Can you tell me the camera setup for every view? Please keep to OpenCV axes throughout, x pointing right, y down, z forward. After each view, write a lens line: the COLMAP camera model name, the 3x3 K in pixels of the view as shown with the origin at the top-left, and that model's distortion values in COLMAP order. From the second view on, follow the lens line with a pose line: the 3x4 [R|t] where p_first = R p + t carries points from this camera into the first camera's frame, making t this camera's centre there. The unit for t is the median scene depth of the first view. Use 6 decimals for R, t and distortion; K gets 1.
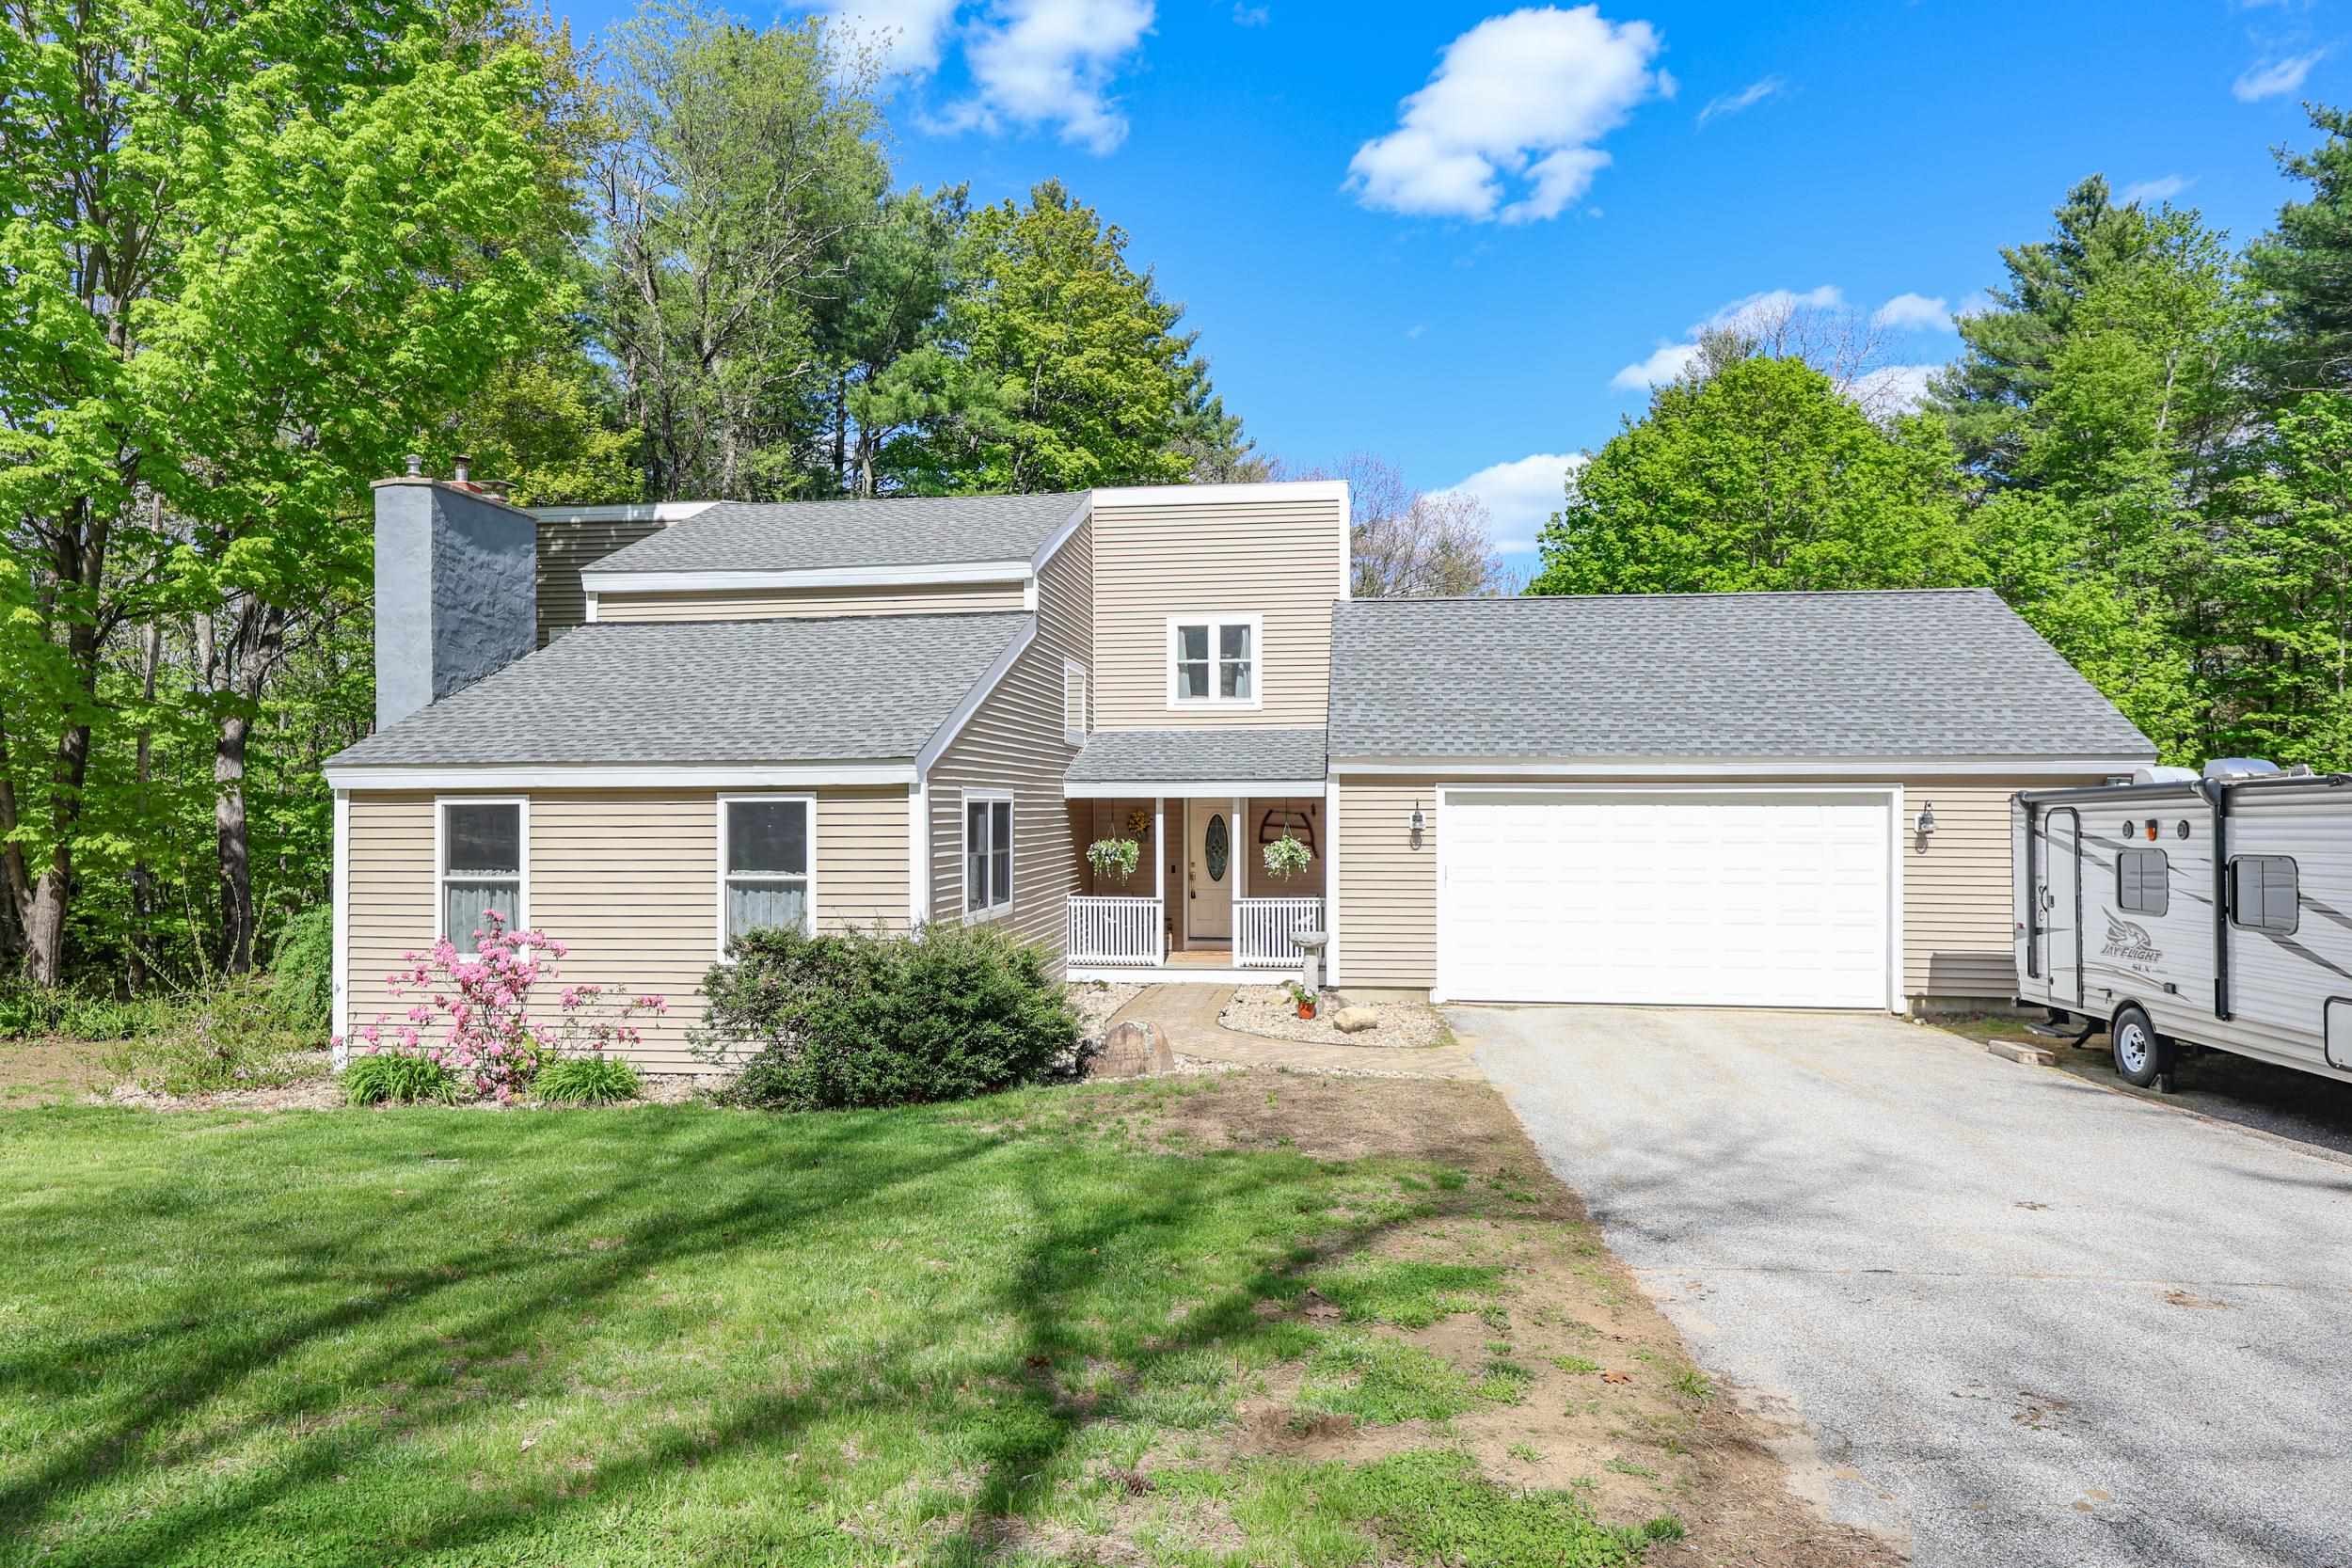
lens RADIAL K [[1385.0, 0, 1175.2], [0, 1385.0, 794.2], [0, 0, 1]] dist [-0.000390, -0.000088]
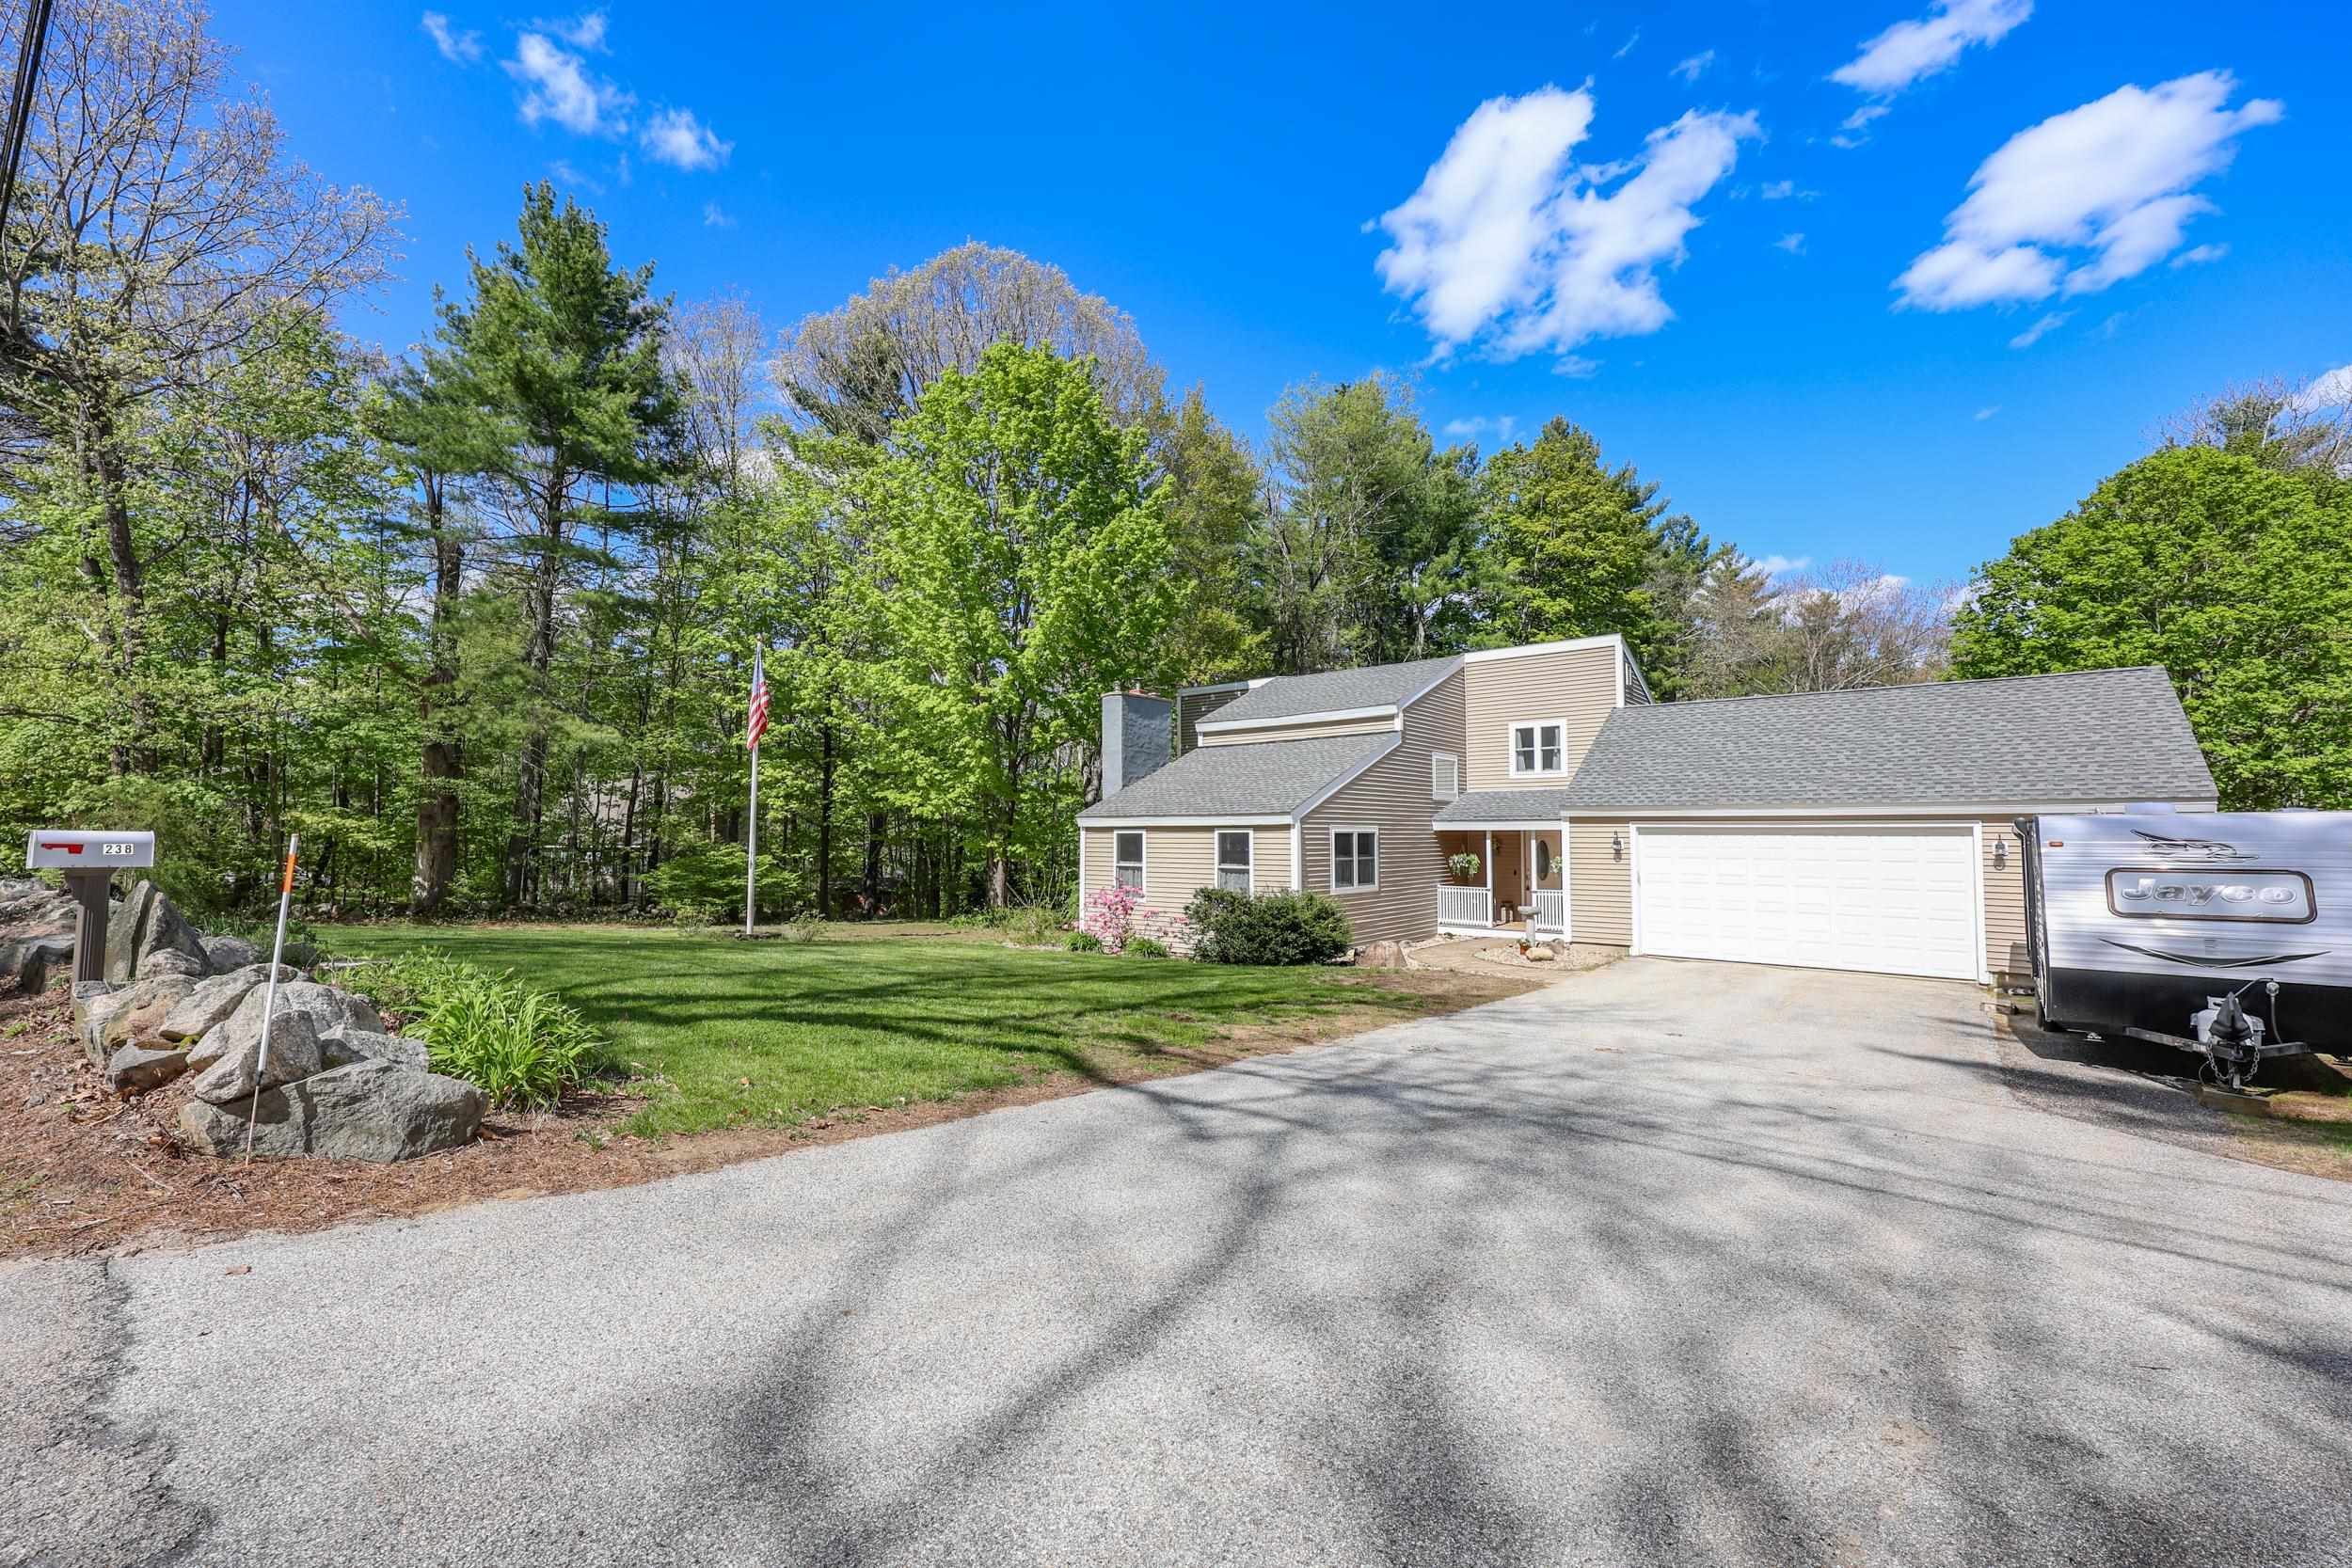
lens RADIAL K [[940.7, 0, 1175.5], [0, 940.7, 807.6], [0, 0, 1]] dist [0.000226, -0.000172]
pose [[0.846815, -0.013066, -0.531727, 0.299067], [0.001671, 0.999759, -0.021904, -0.000994], [0.531885, 0.017660, 0.846633, -0.219768]]
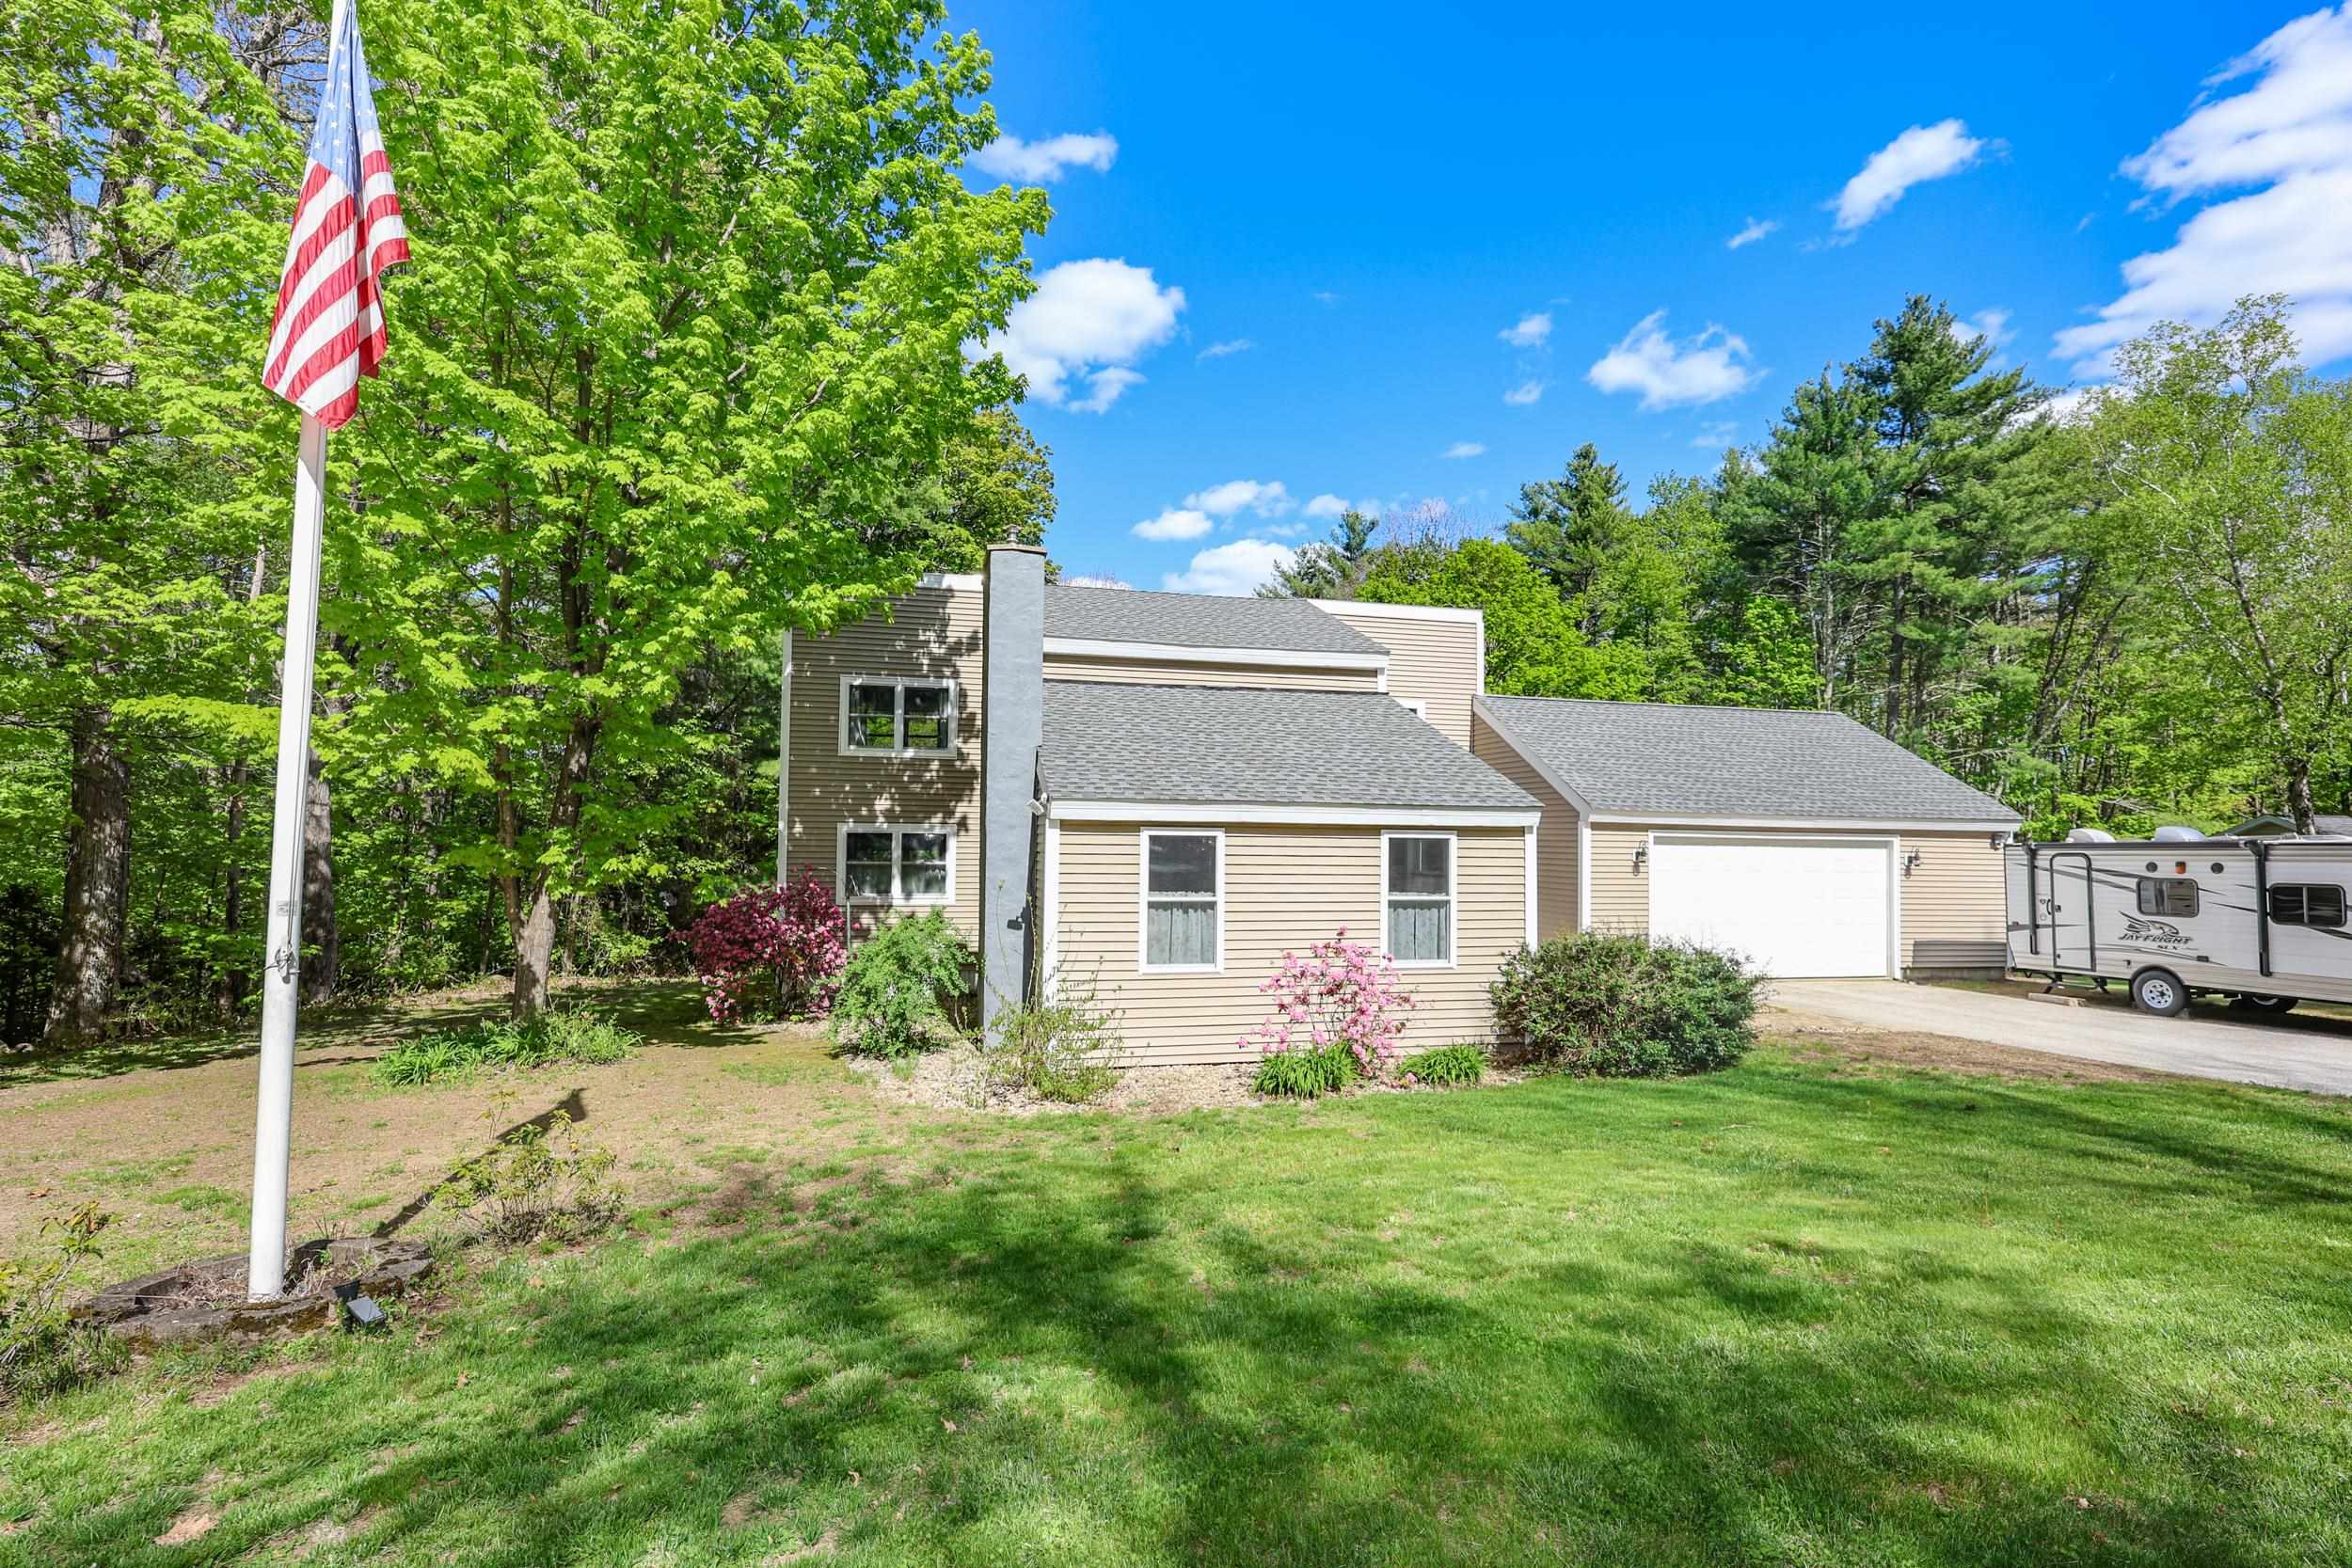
lens RADIAL K [[1053.7, 0, 1172.0], [0, 1053.7, 823.2], [0, 0, 1]] dist [0.002547, 0.000221]
pose [[0.940410, 0.020010, 0.339454, -0.599006], [-0.019246, 0.999799, -0.005615, 0.001338], [-0.339498, -0.001253, 0.940606, 0.120019]]
